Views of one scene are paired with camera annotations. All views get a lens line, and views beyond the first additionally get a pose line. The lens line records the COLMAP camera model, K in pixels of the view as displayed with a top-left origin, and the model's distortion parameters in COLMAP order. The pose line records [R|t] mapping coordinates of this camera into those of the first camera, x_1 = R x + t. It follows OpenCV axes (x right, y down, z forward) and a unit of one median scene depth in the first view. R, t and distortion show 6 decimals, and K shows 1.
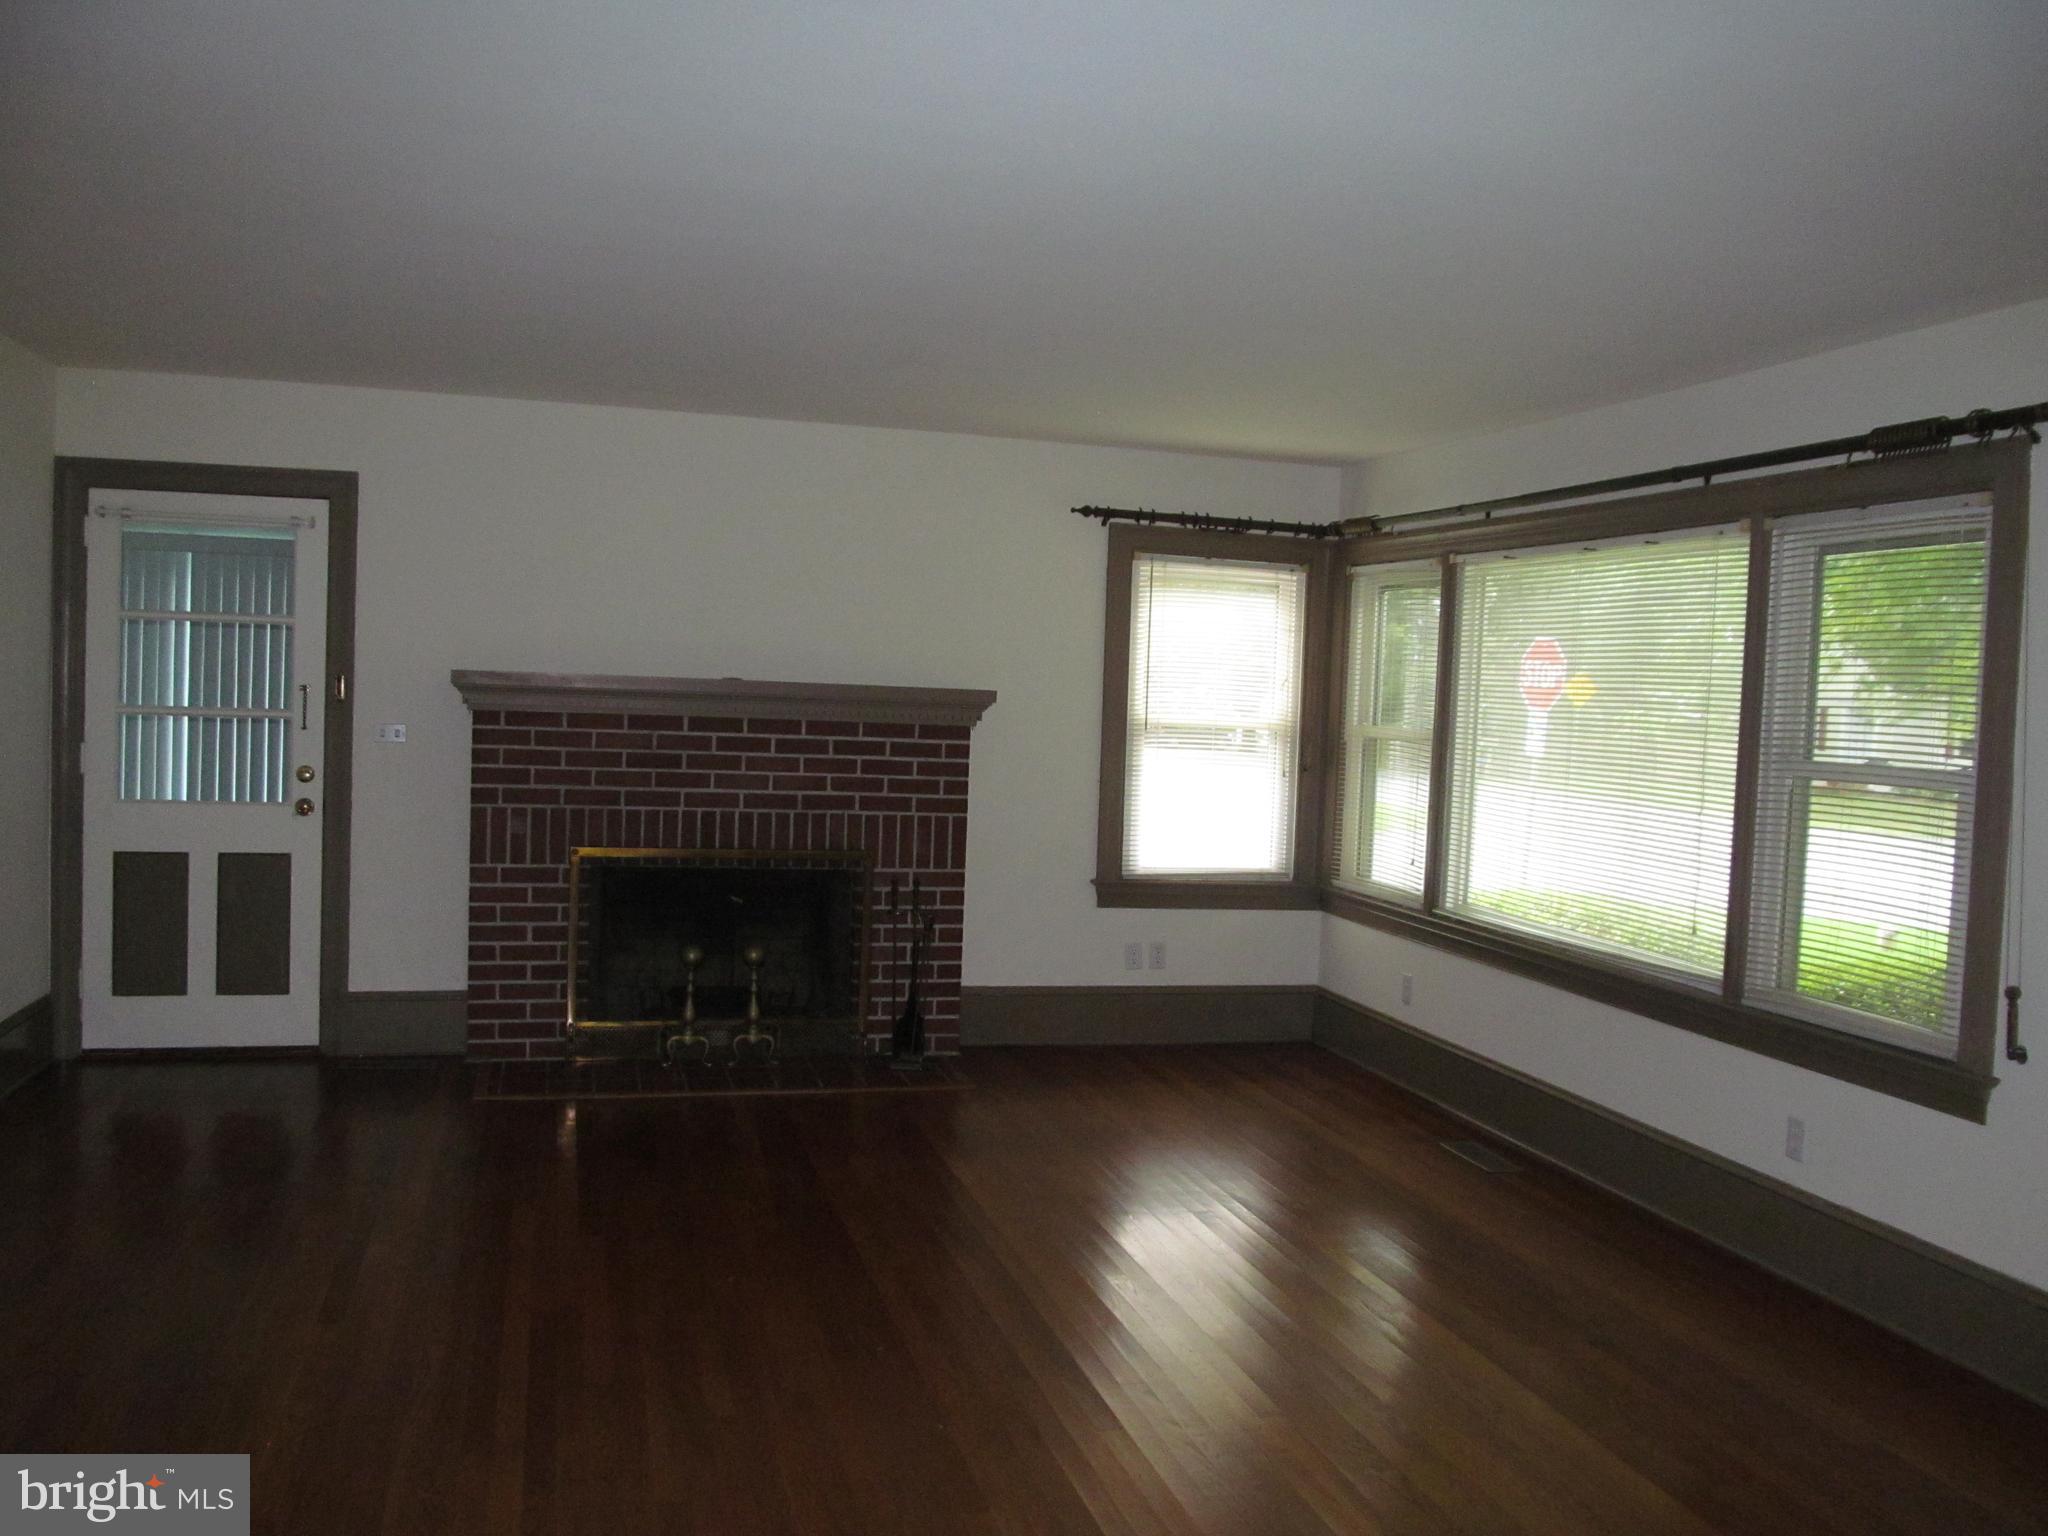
lens RADIAL K [[1708.2, 0, 1029.5], [0, 1708.2, 764.5], [0, 0, 1]] dist [-0.062930, 0.028902]
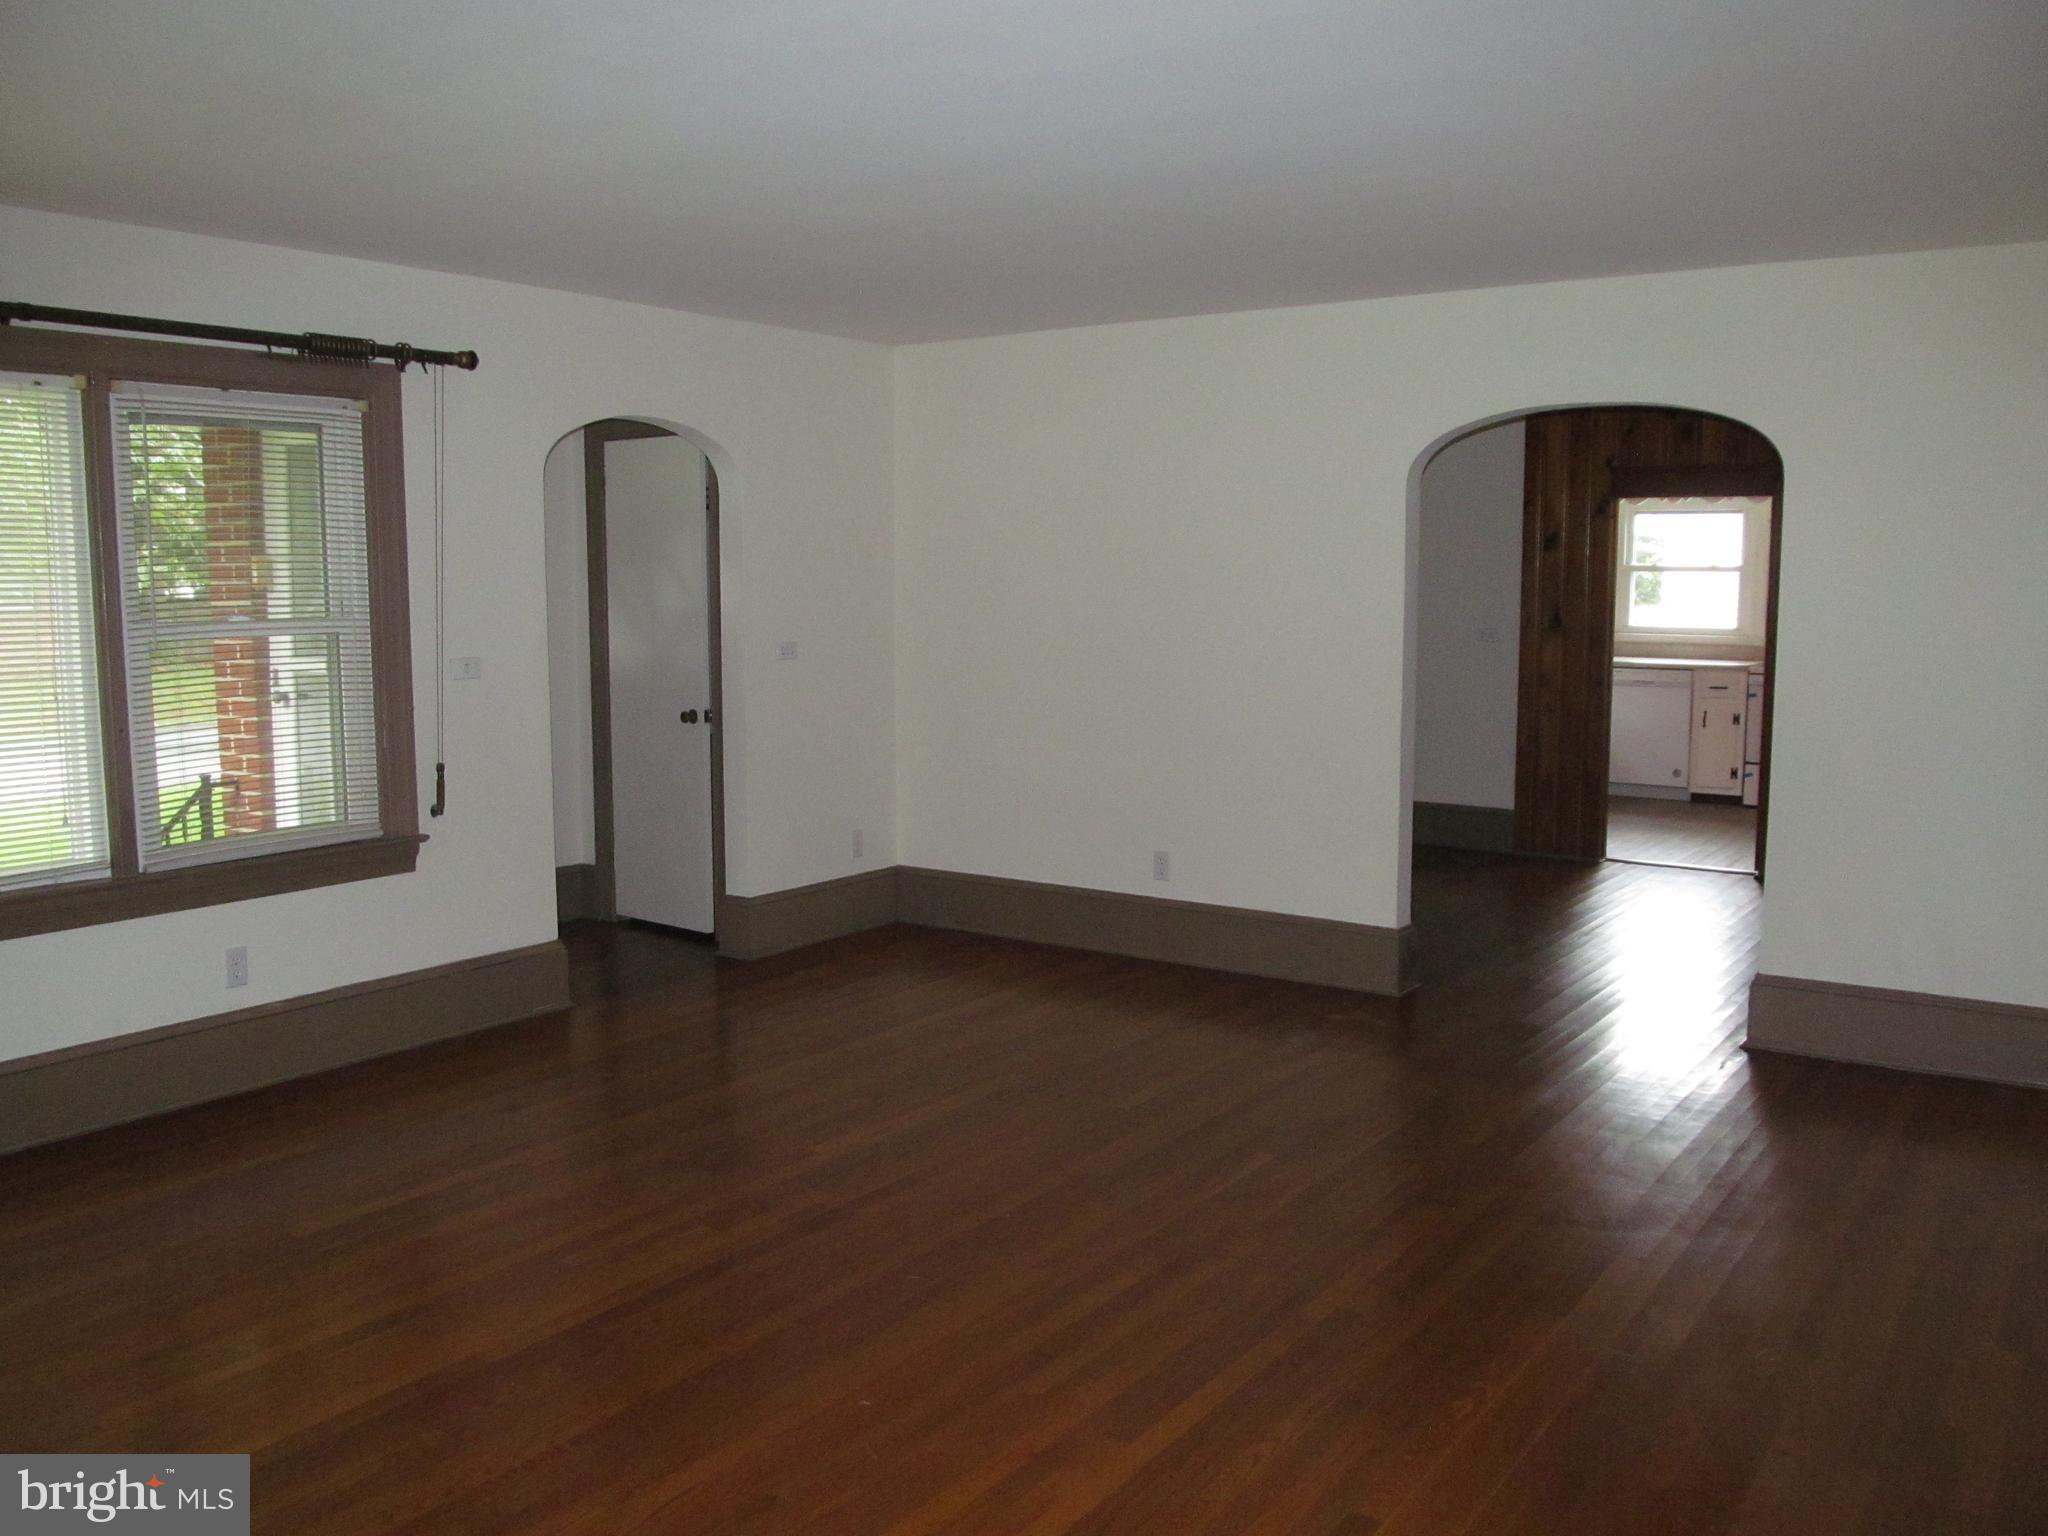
lens RADIAL K [[1708.2, 0, 1029.5], [0, 1708.2, 764.5], [0, 0, 1]] dist [-0.062930, 0.028902]
pose [[-0.632607, -0.126537, 0.764066, -0.747747], [0.007616, 0.985498, 0.169514, -0.096929], [-0.774436, 0.113054, -0.622469, 1.365171]]
